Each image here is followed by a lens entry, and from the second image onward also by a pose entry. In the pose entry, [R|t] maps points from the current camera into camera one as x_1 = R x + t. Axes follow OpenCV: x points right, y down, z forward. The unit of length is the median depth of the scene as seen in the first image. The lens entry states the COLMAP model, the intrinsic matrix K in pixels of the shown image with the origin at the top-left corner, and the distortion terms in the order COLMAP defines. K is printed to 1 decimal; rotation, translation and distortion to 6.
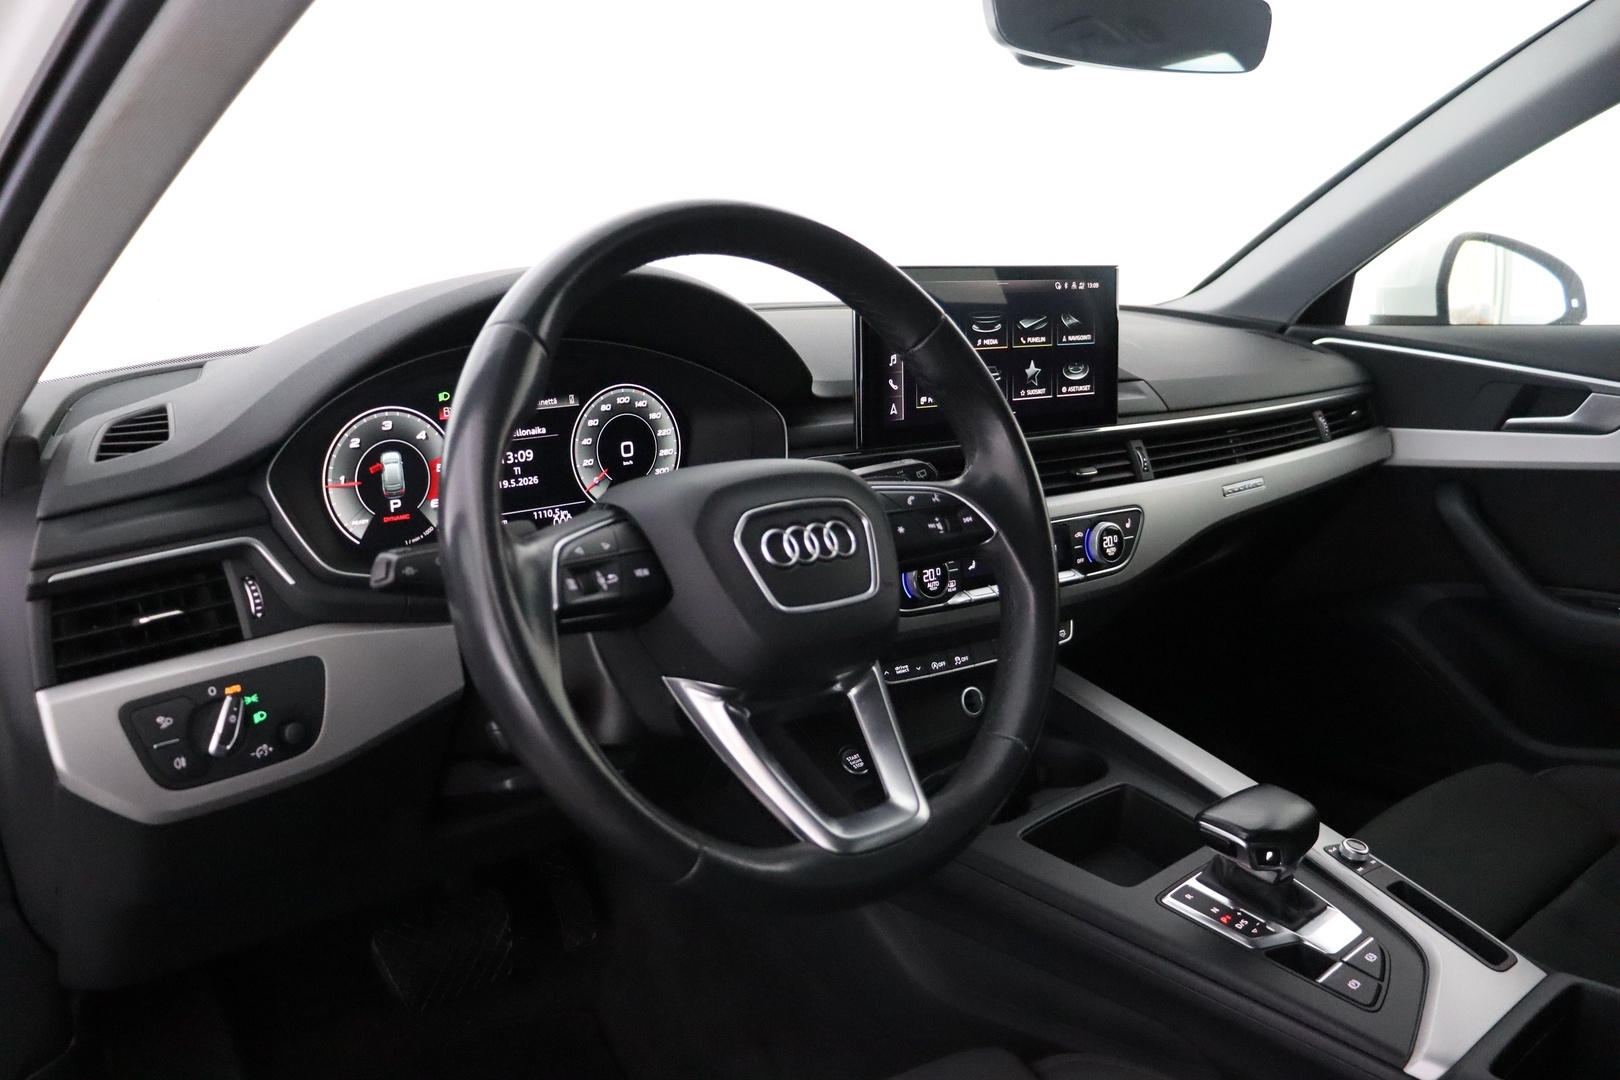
lens RADIAL K [[1320.0, 0, 810.0], [0, 1320.0, 540.0], [0, 0, 1]] dist [-0.139793, 0.010368]
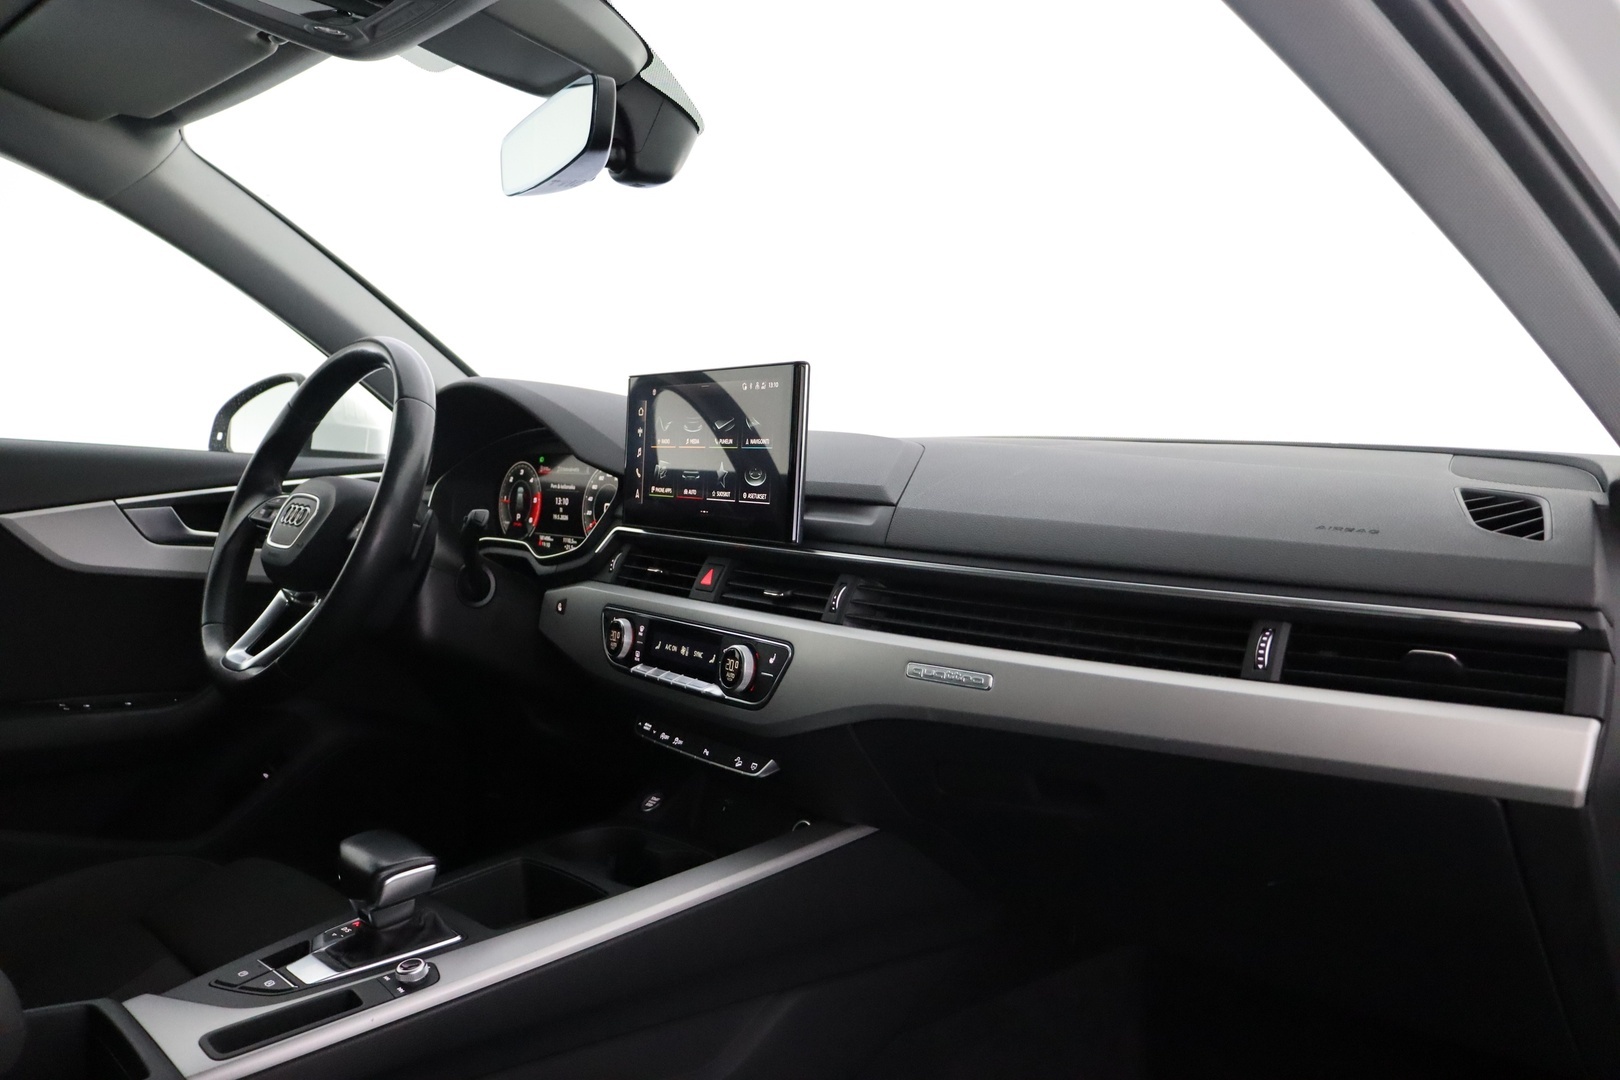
lens RADIAL K [[1320.0, 0, 810.0], [0, 1320.0, 540.0], [0, 0, 1]] dist [-0.139793, 0.010368]
pose [[0.028486, 0.068883, -0.997218, 1.151640], [-0.232236, 0.970781, 0.060423, -0.152979], [0.972242, 0.229869, 0.043651, 1.018282]]
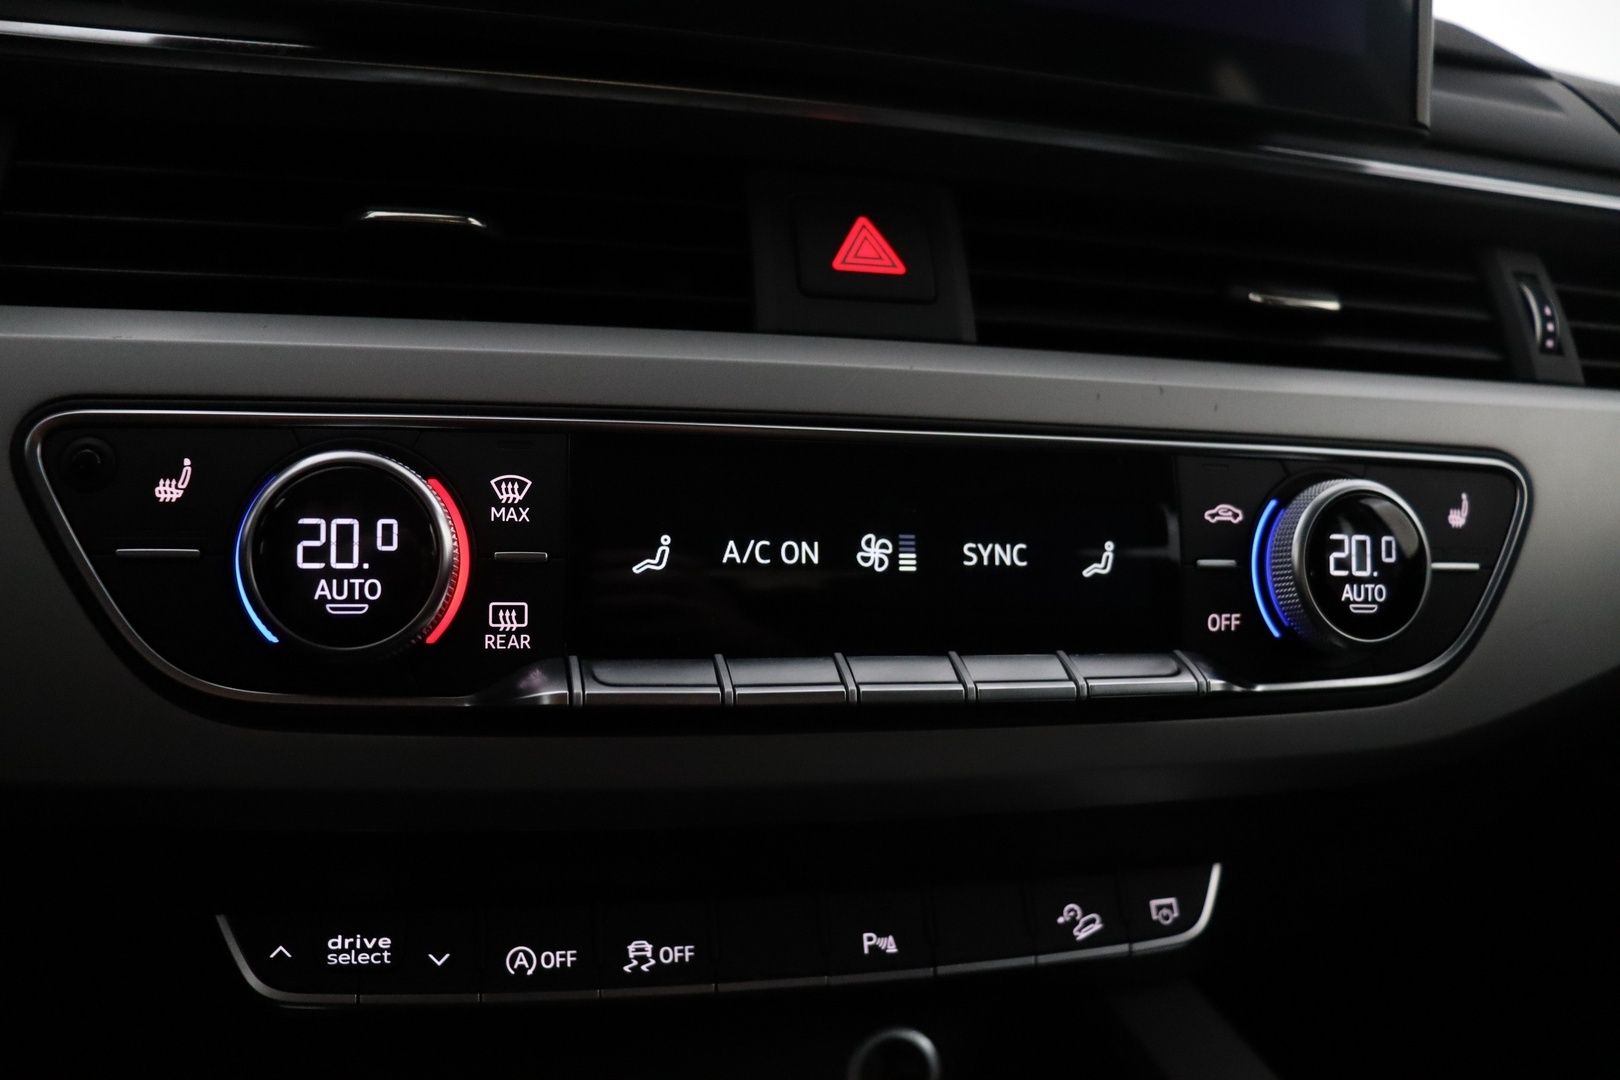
lens RADIAL K [[1320.0, 0, 810.0], [0, 1320.0, 540.0], [0, 0, 1]] dist [-0.139793, 0.010368]
pose [[0.939799, 0.077439, -0.332839, 0.217786], [-0.119908, 0.986785, -0.108983, 0.036691], [0.320001, 0.142332, 0.936665, 0.766694]]
